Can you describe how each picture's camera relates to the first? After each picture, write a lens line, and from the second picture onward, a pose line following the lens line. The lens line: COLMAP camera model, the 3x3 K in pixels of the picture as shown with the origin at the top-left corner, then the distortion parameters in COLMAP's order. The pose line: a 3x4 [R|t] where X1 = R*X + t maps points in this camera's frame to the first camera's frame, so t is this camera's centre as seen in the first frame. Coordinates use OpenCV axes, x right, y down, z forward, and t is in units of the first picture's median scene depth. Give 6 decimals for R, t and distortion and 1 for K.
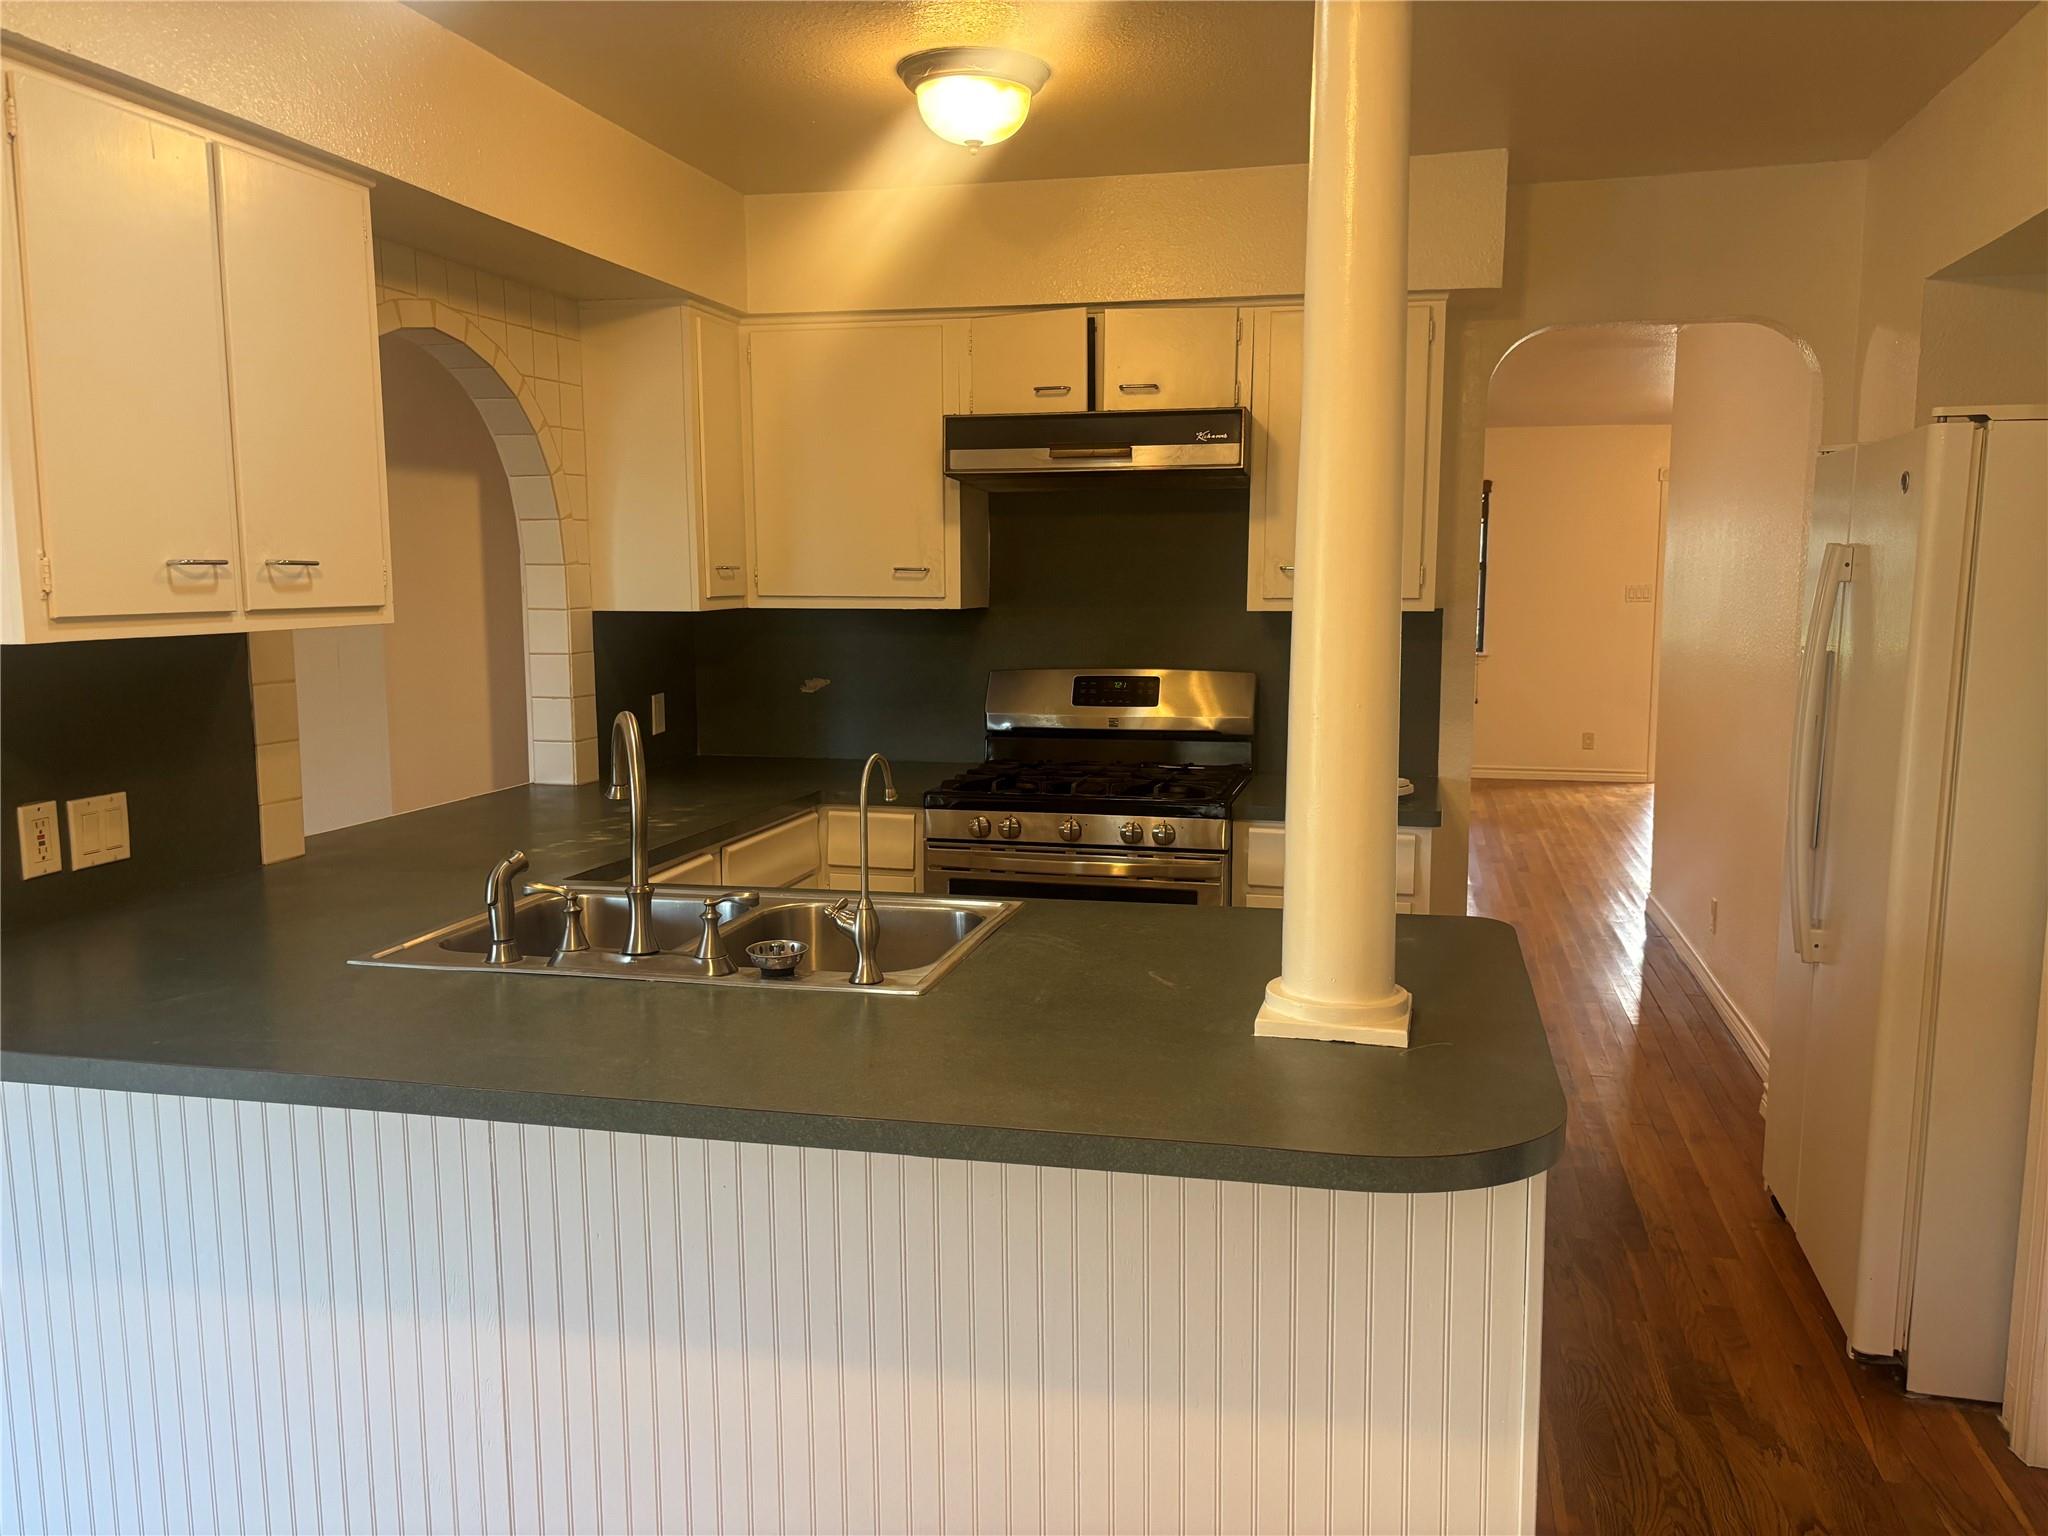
lens RADIAL K [[1507.1, 0, 1017.6], [0, 1507.1, 761.5], [0, 0, 1]] dist [0.009997, -0.072164]
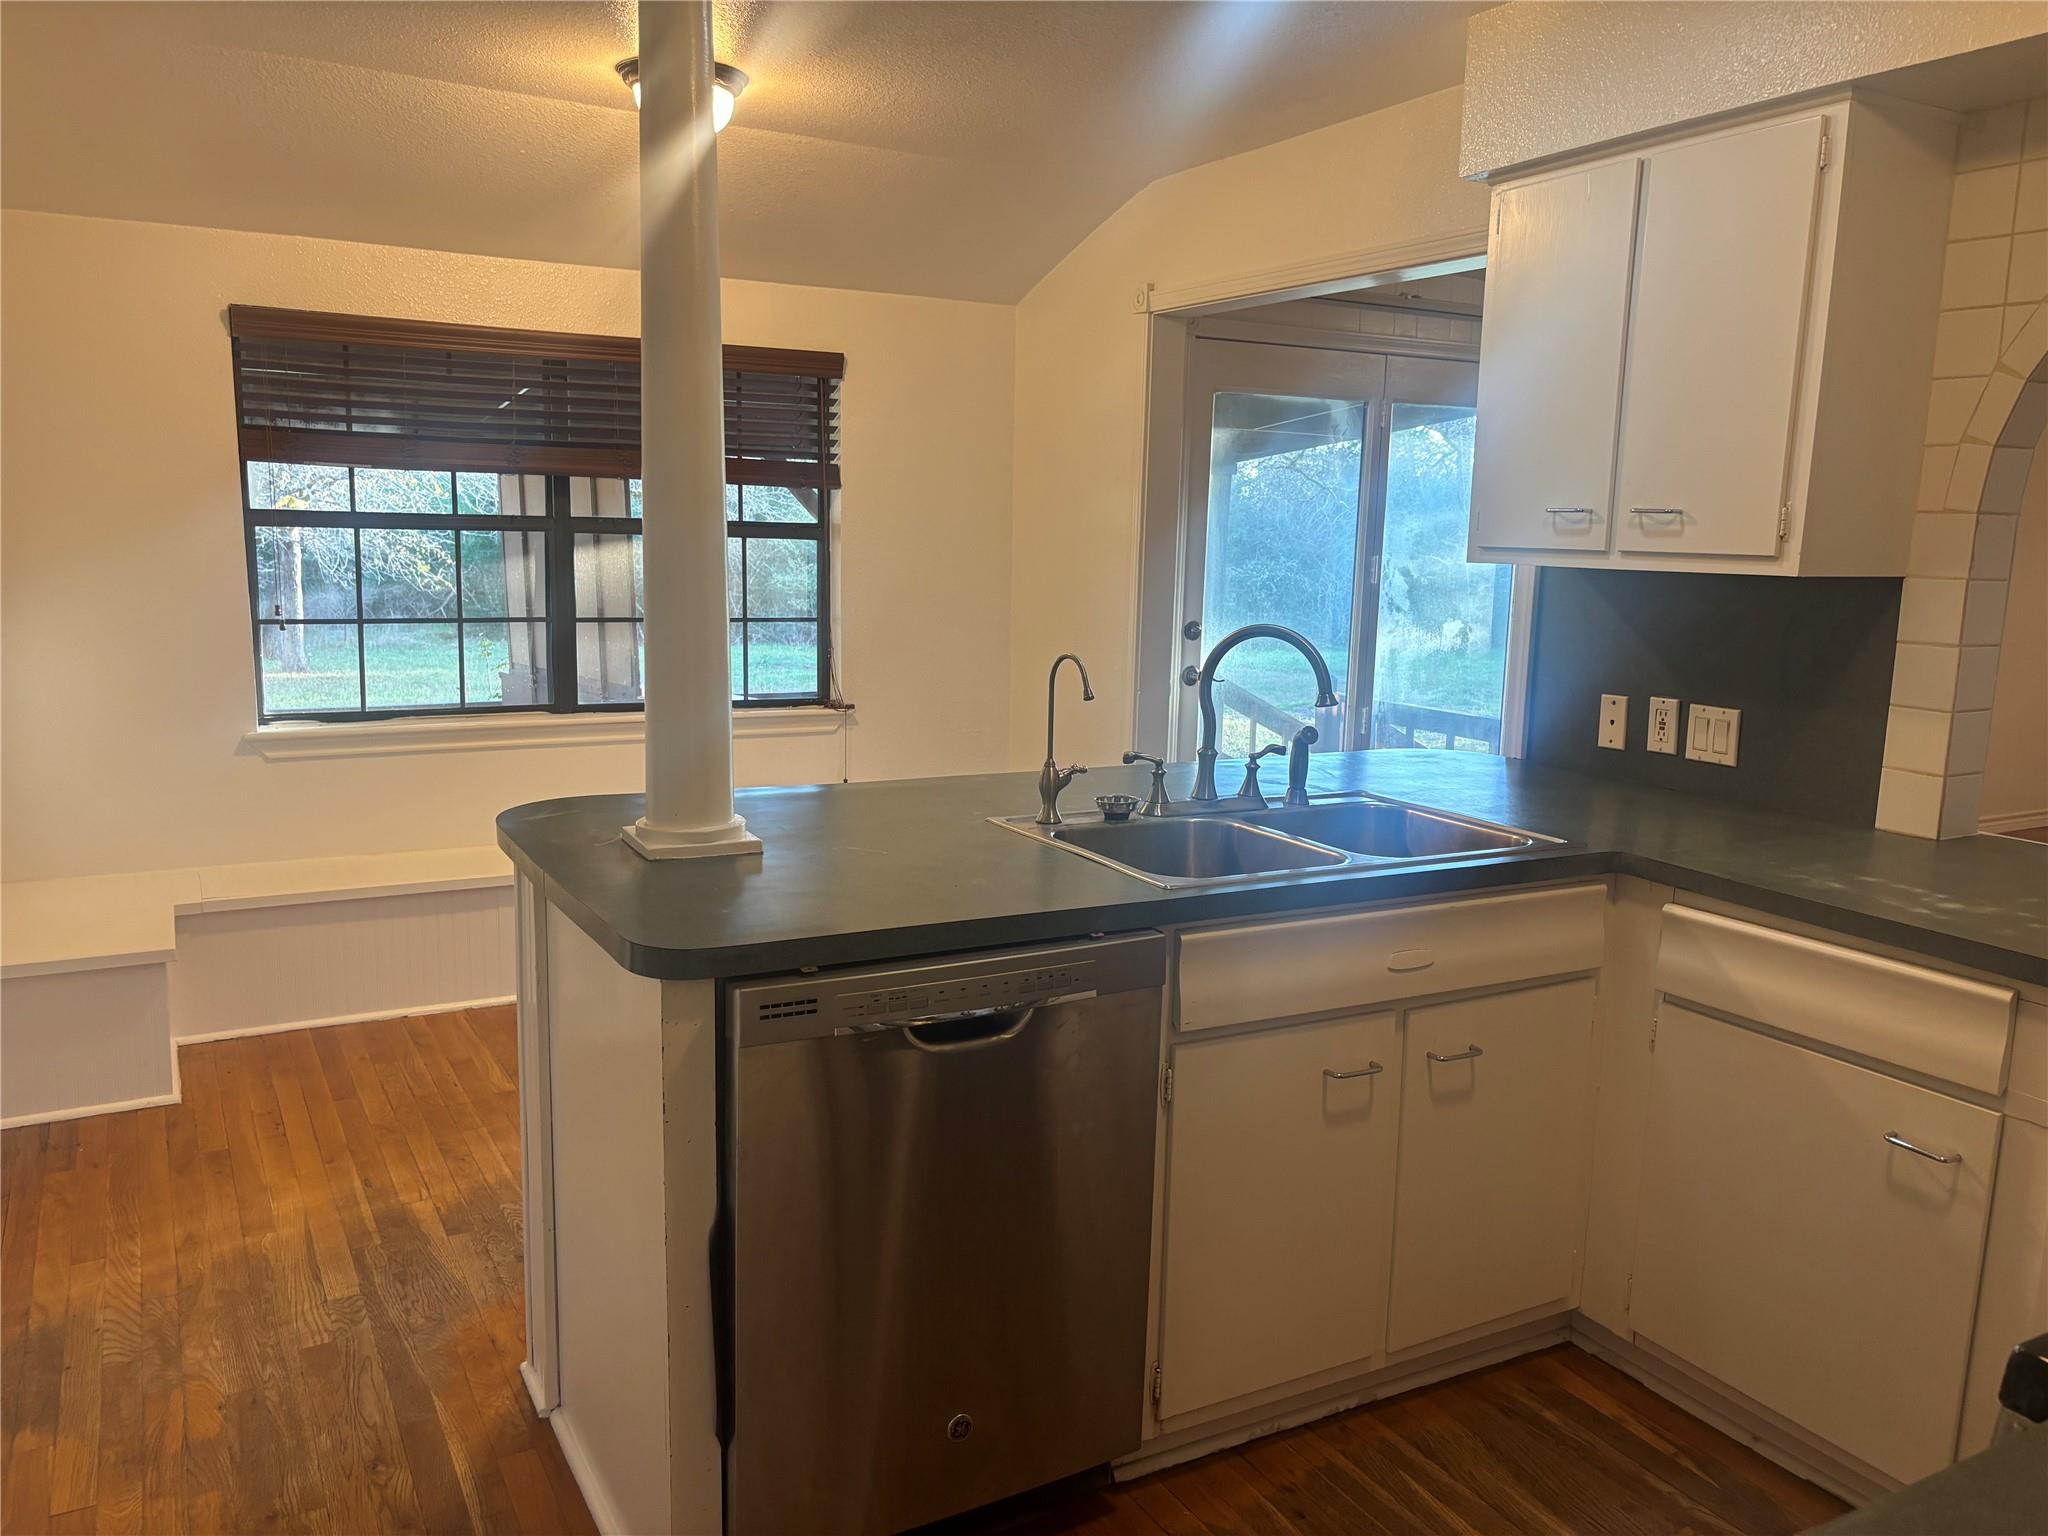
lens RADIAL K [[1507.1, 0, 1017.6], [0, 1507.1, 761.5], [0, 0, 1]] dist [0.009997, -0.072164]
pose [[-0.710977, 0.098188, -0.696326, 0.657208], [-0.103764, 0.964717, 0.241981, -0.174650], [0.695517, 0.244297, -0.675703, 1.477887]]
